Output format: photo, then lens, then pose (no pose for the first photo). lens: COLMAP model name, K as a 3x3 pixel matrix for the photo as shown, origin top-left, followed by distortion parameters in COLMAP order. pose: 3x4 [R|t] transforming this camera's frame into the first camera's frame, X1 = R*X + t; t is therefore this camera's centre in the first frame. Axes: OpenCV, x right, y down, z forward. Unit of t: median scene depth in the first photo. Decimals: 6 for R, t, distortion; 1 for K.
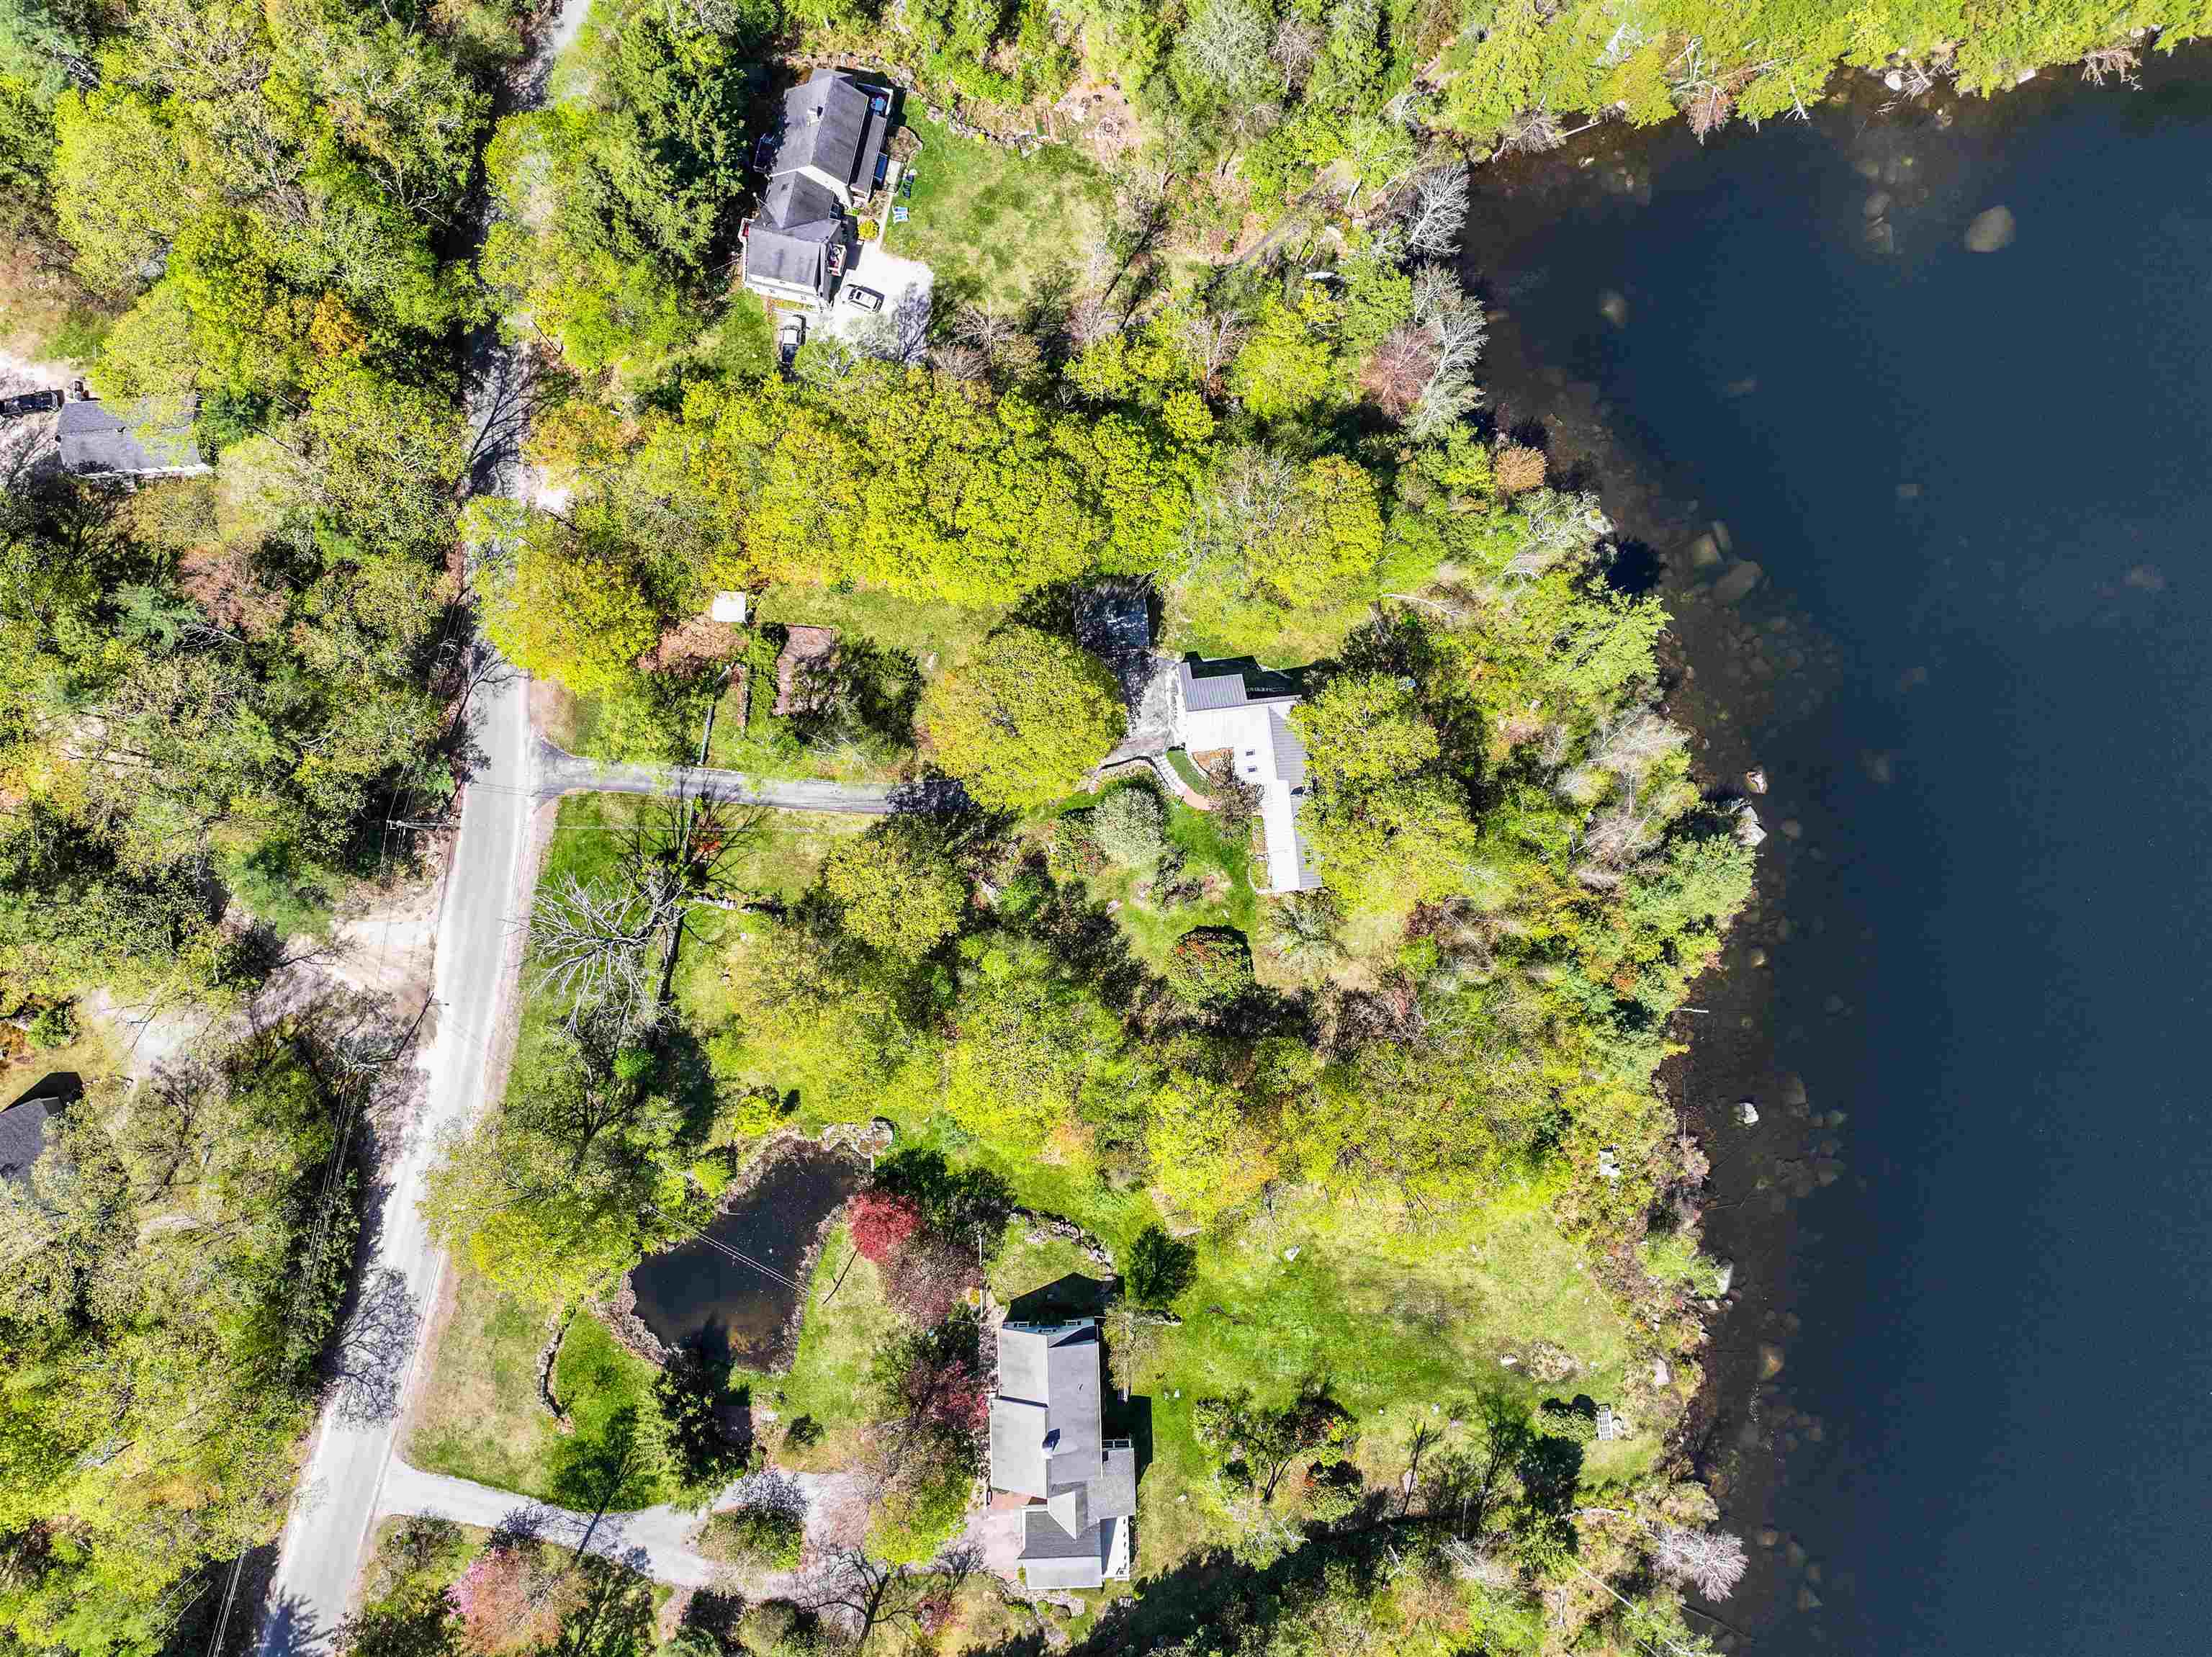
lens RADIAL K [[1556.6, 0, 1108.5], [0, 1556.6, 805.0], [0, 0, 1]] dist [0.005136, 0.003538]
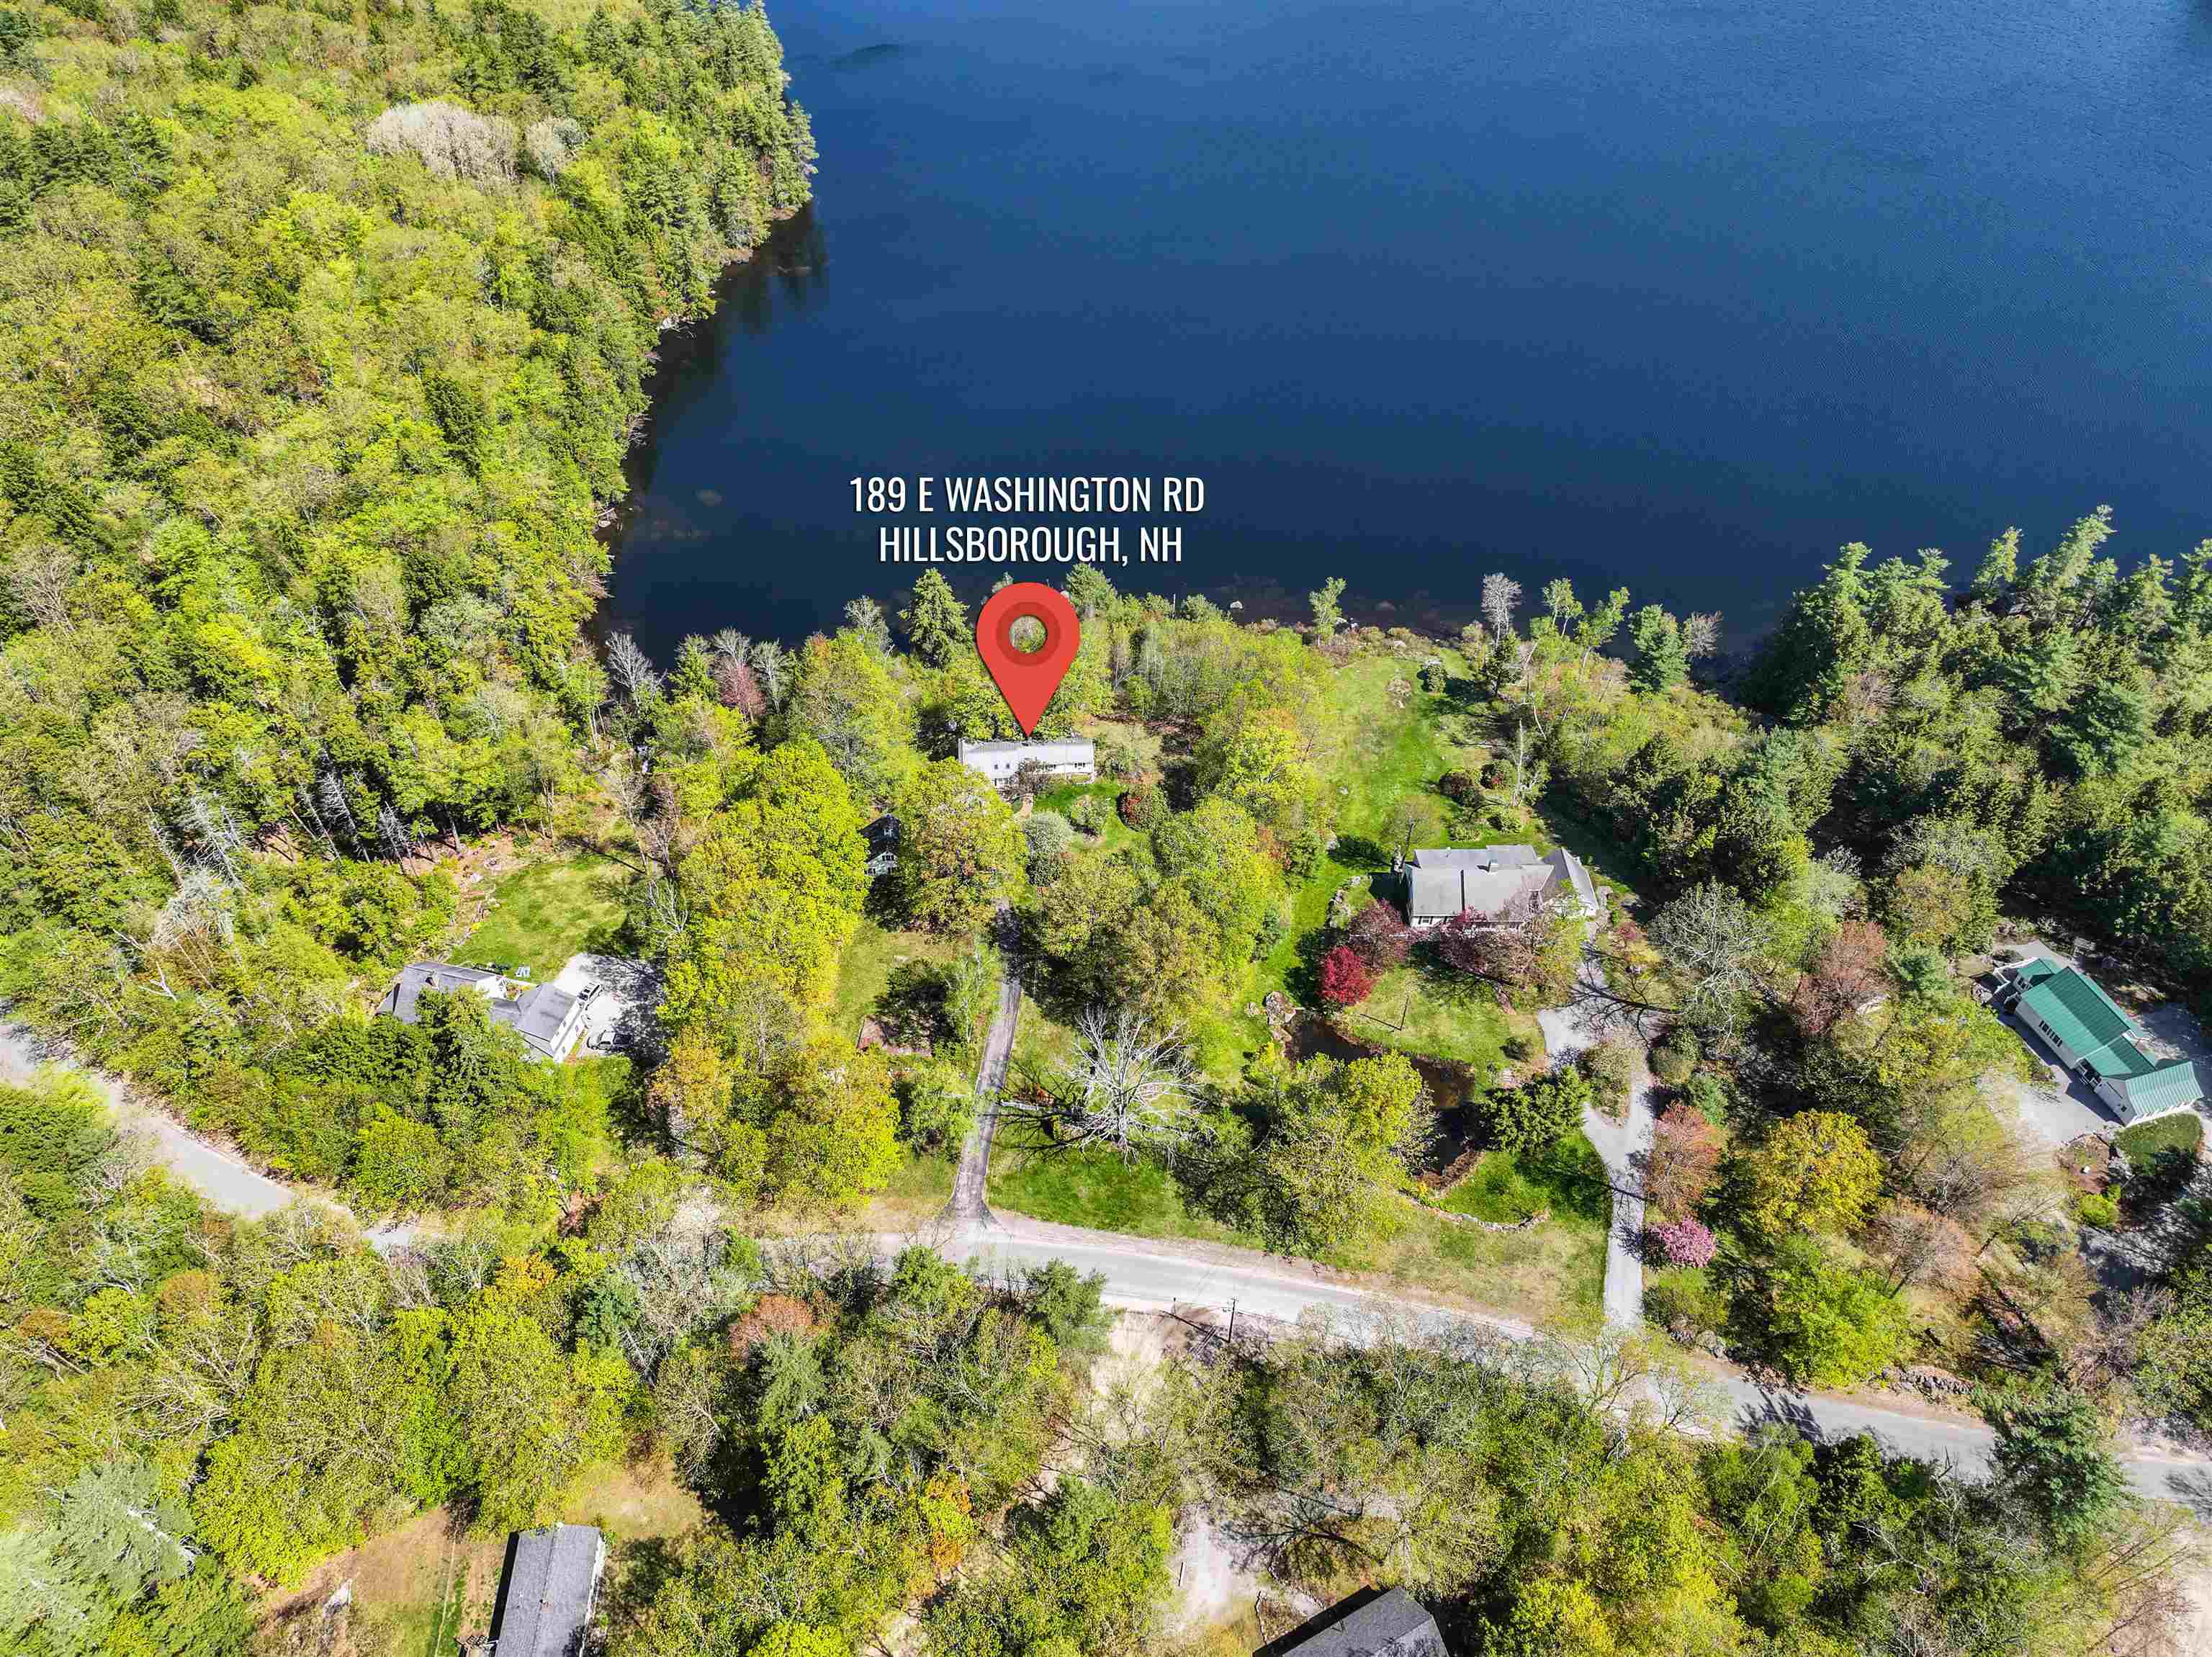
lens RADIAL K [[1556.6, 0, 1108.5], [0, 1556.6, 805.0], [0, 0, 1]] dist [0.005136, 0.003538]
pose [[0.023057, -0.700033, 0.713738, -0.933186], [0.995087, 0.084829, 0.051055, 0.000680], [-0.096286, 0.709054, 0.698549, 0.025232]]
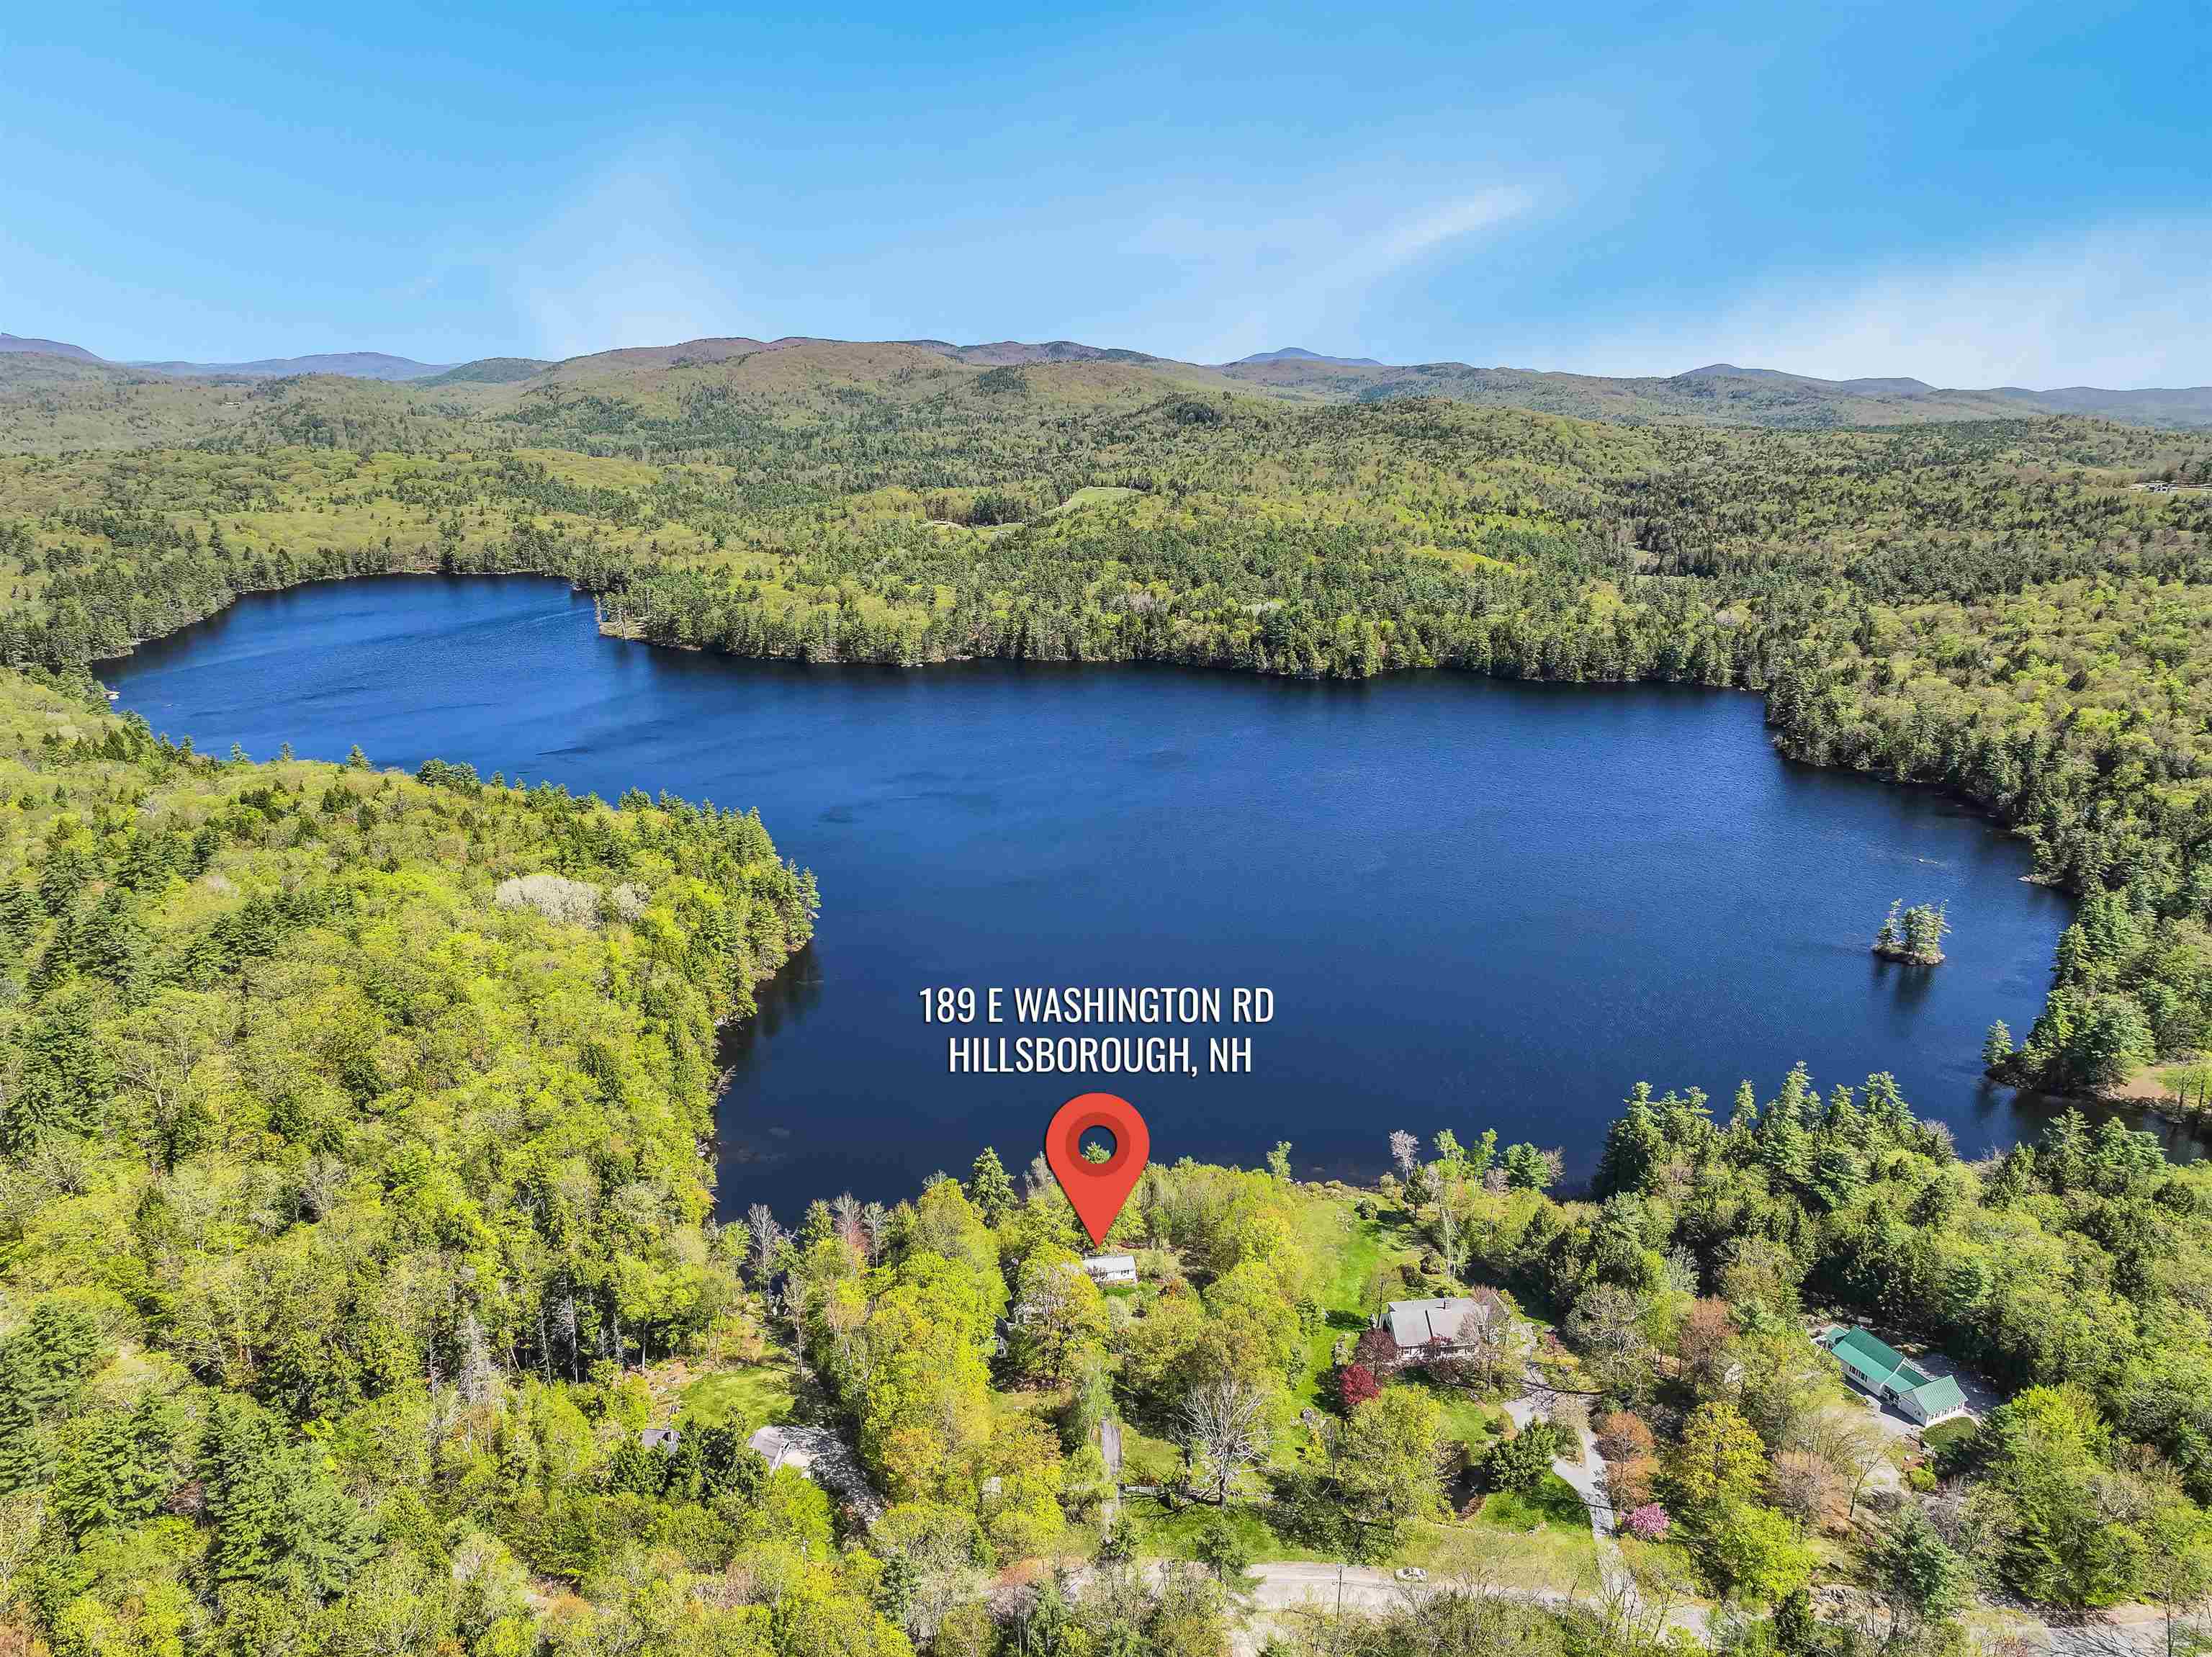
lens RADIAL K [[1556.6, 0, 1108.5], [0, 1556.6, 805.0], [0, 0, 1]] dist [0.005136, 0.003538]
pose [[-0.111031, -0.269495, 0.956580, -1.529618], [0.988936, 0.065319, 0.133188, -0.261926], [-0.098376, 0.960784, 0.259261, -0.026276]]
